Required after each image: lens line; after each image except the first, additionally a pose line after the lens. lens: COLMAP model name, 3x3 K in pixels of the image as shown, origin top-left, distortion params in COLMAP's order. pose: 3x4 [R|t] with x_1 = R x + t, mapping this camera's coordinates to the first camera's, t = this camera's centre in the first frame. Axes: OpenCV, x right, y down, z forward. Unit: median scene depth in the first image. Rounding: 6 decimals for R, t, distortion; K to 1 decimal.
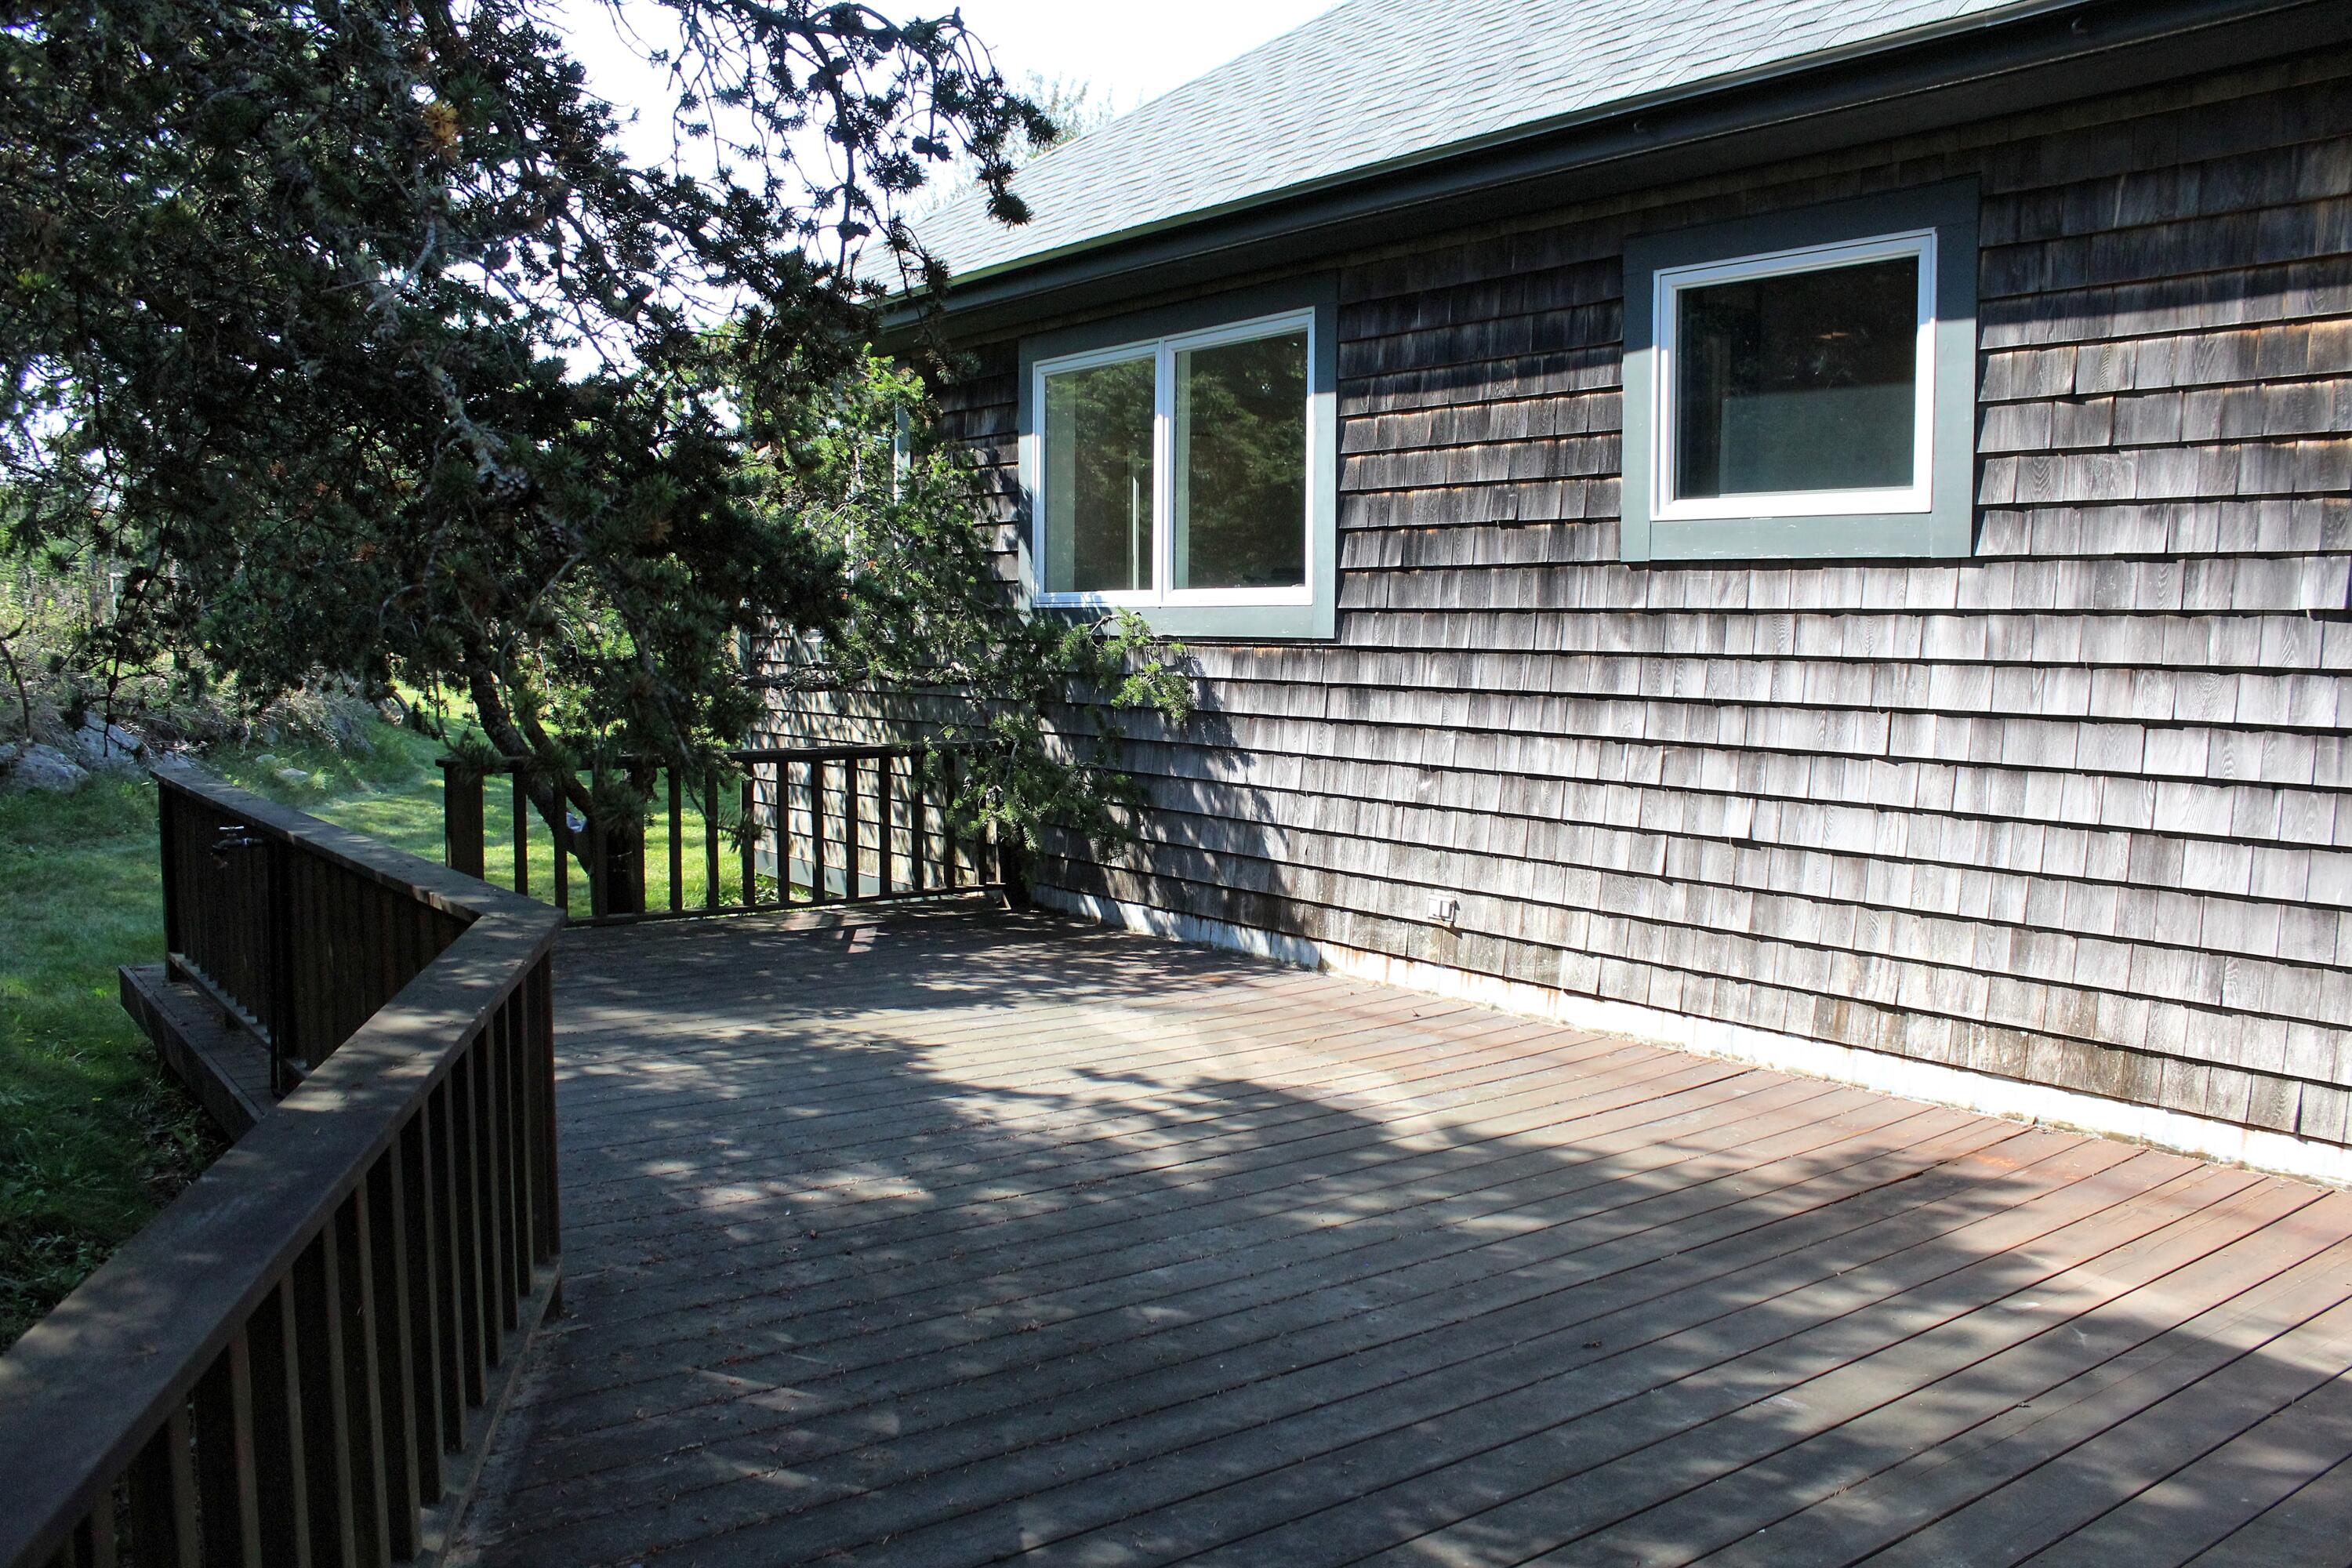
lens RADIAL K [[1956.7, 0, 1196.3], [0, 1956.7, 787.2], [0, 0, 1]] dist [-0.131802, 0.054676]
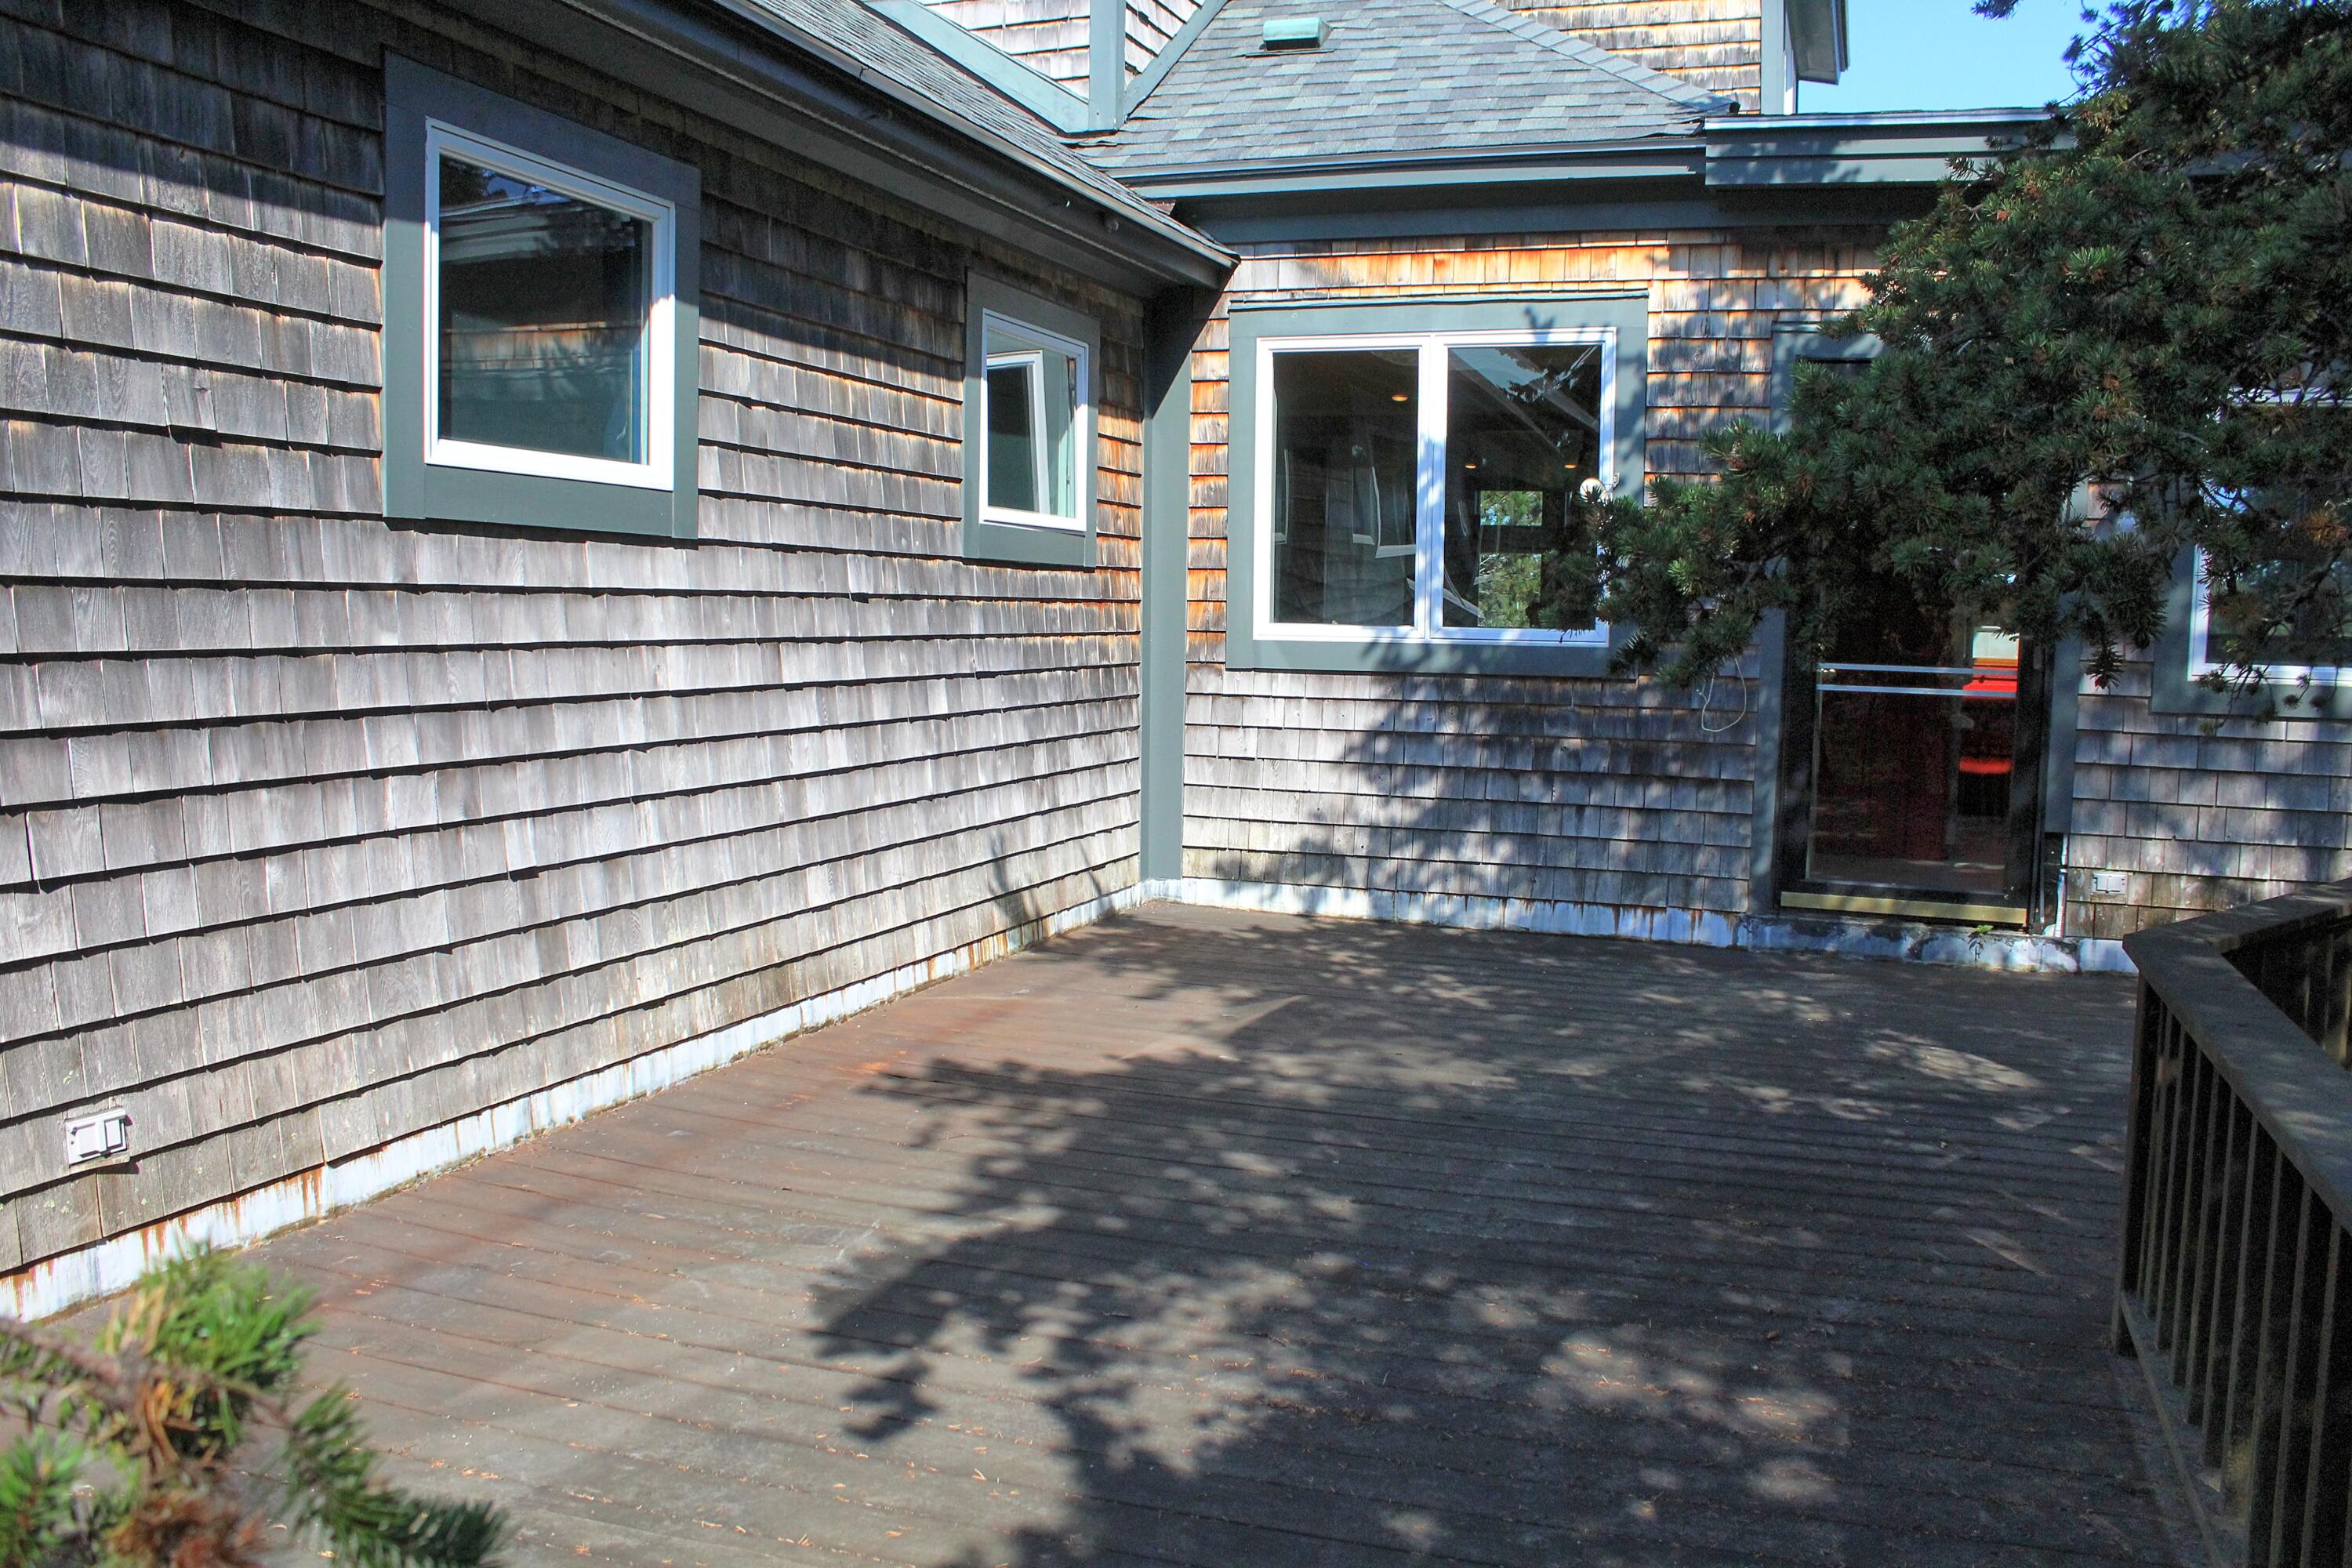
lens RADIAL K [[1956.7, 0, 1192.4], [0, 1956.7, 779.6], [0, 0, 1]] dist [-0.131802, 0.054676]
pose [[-0.552154, -0.086040, 0.829290, -0.652057], [0.047421, 0.989810, 0.134267, -0.127343], [-0.832392, 0.113462, -0.542448, 1.443381]]
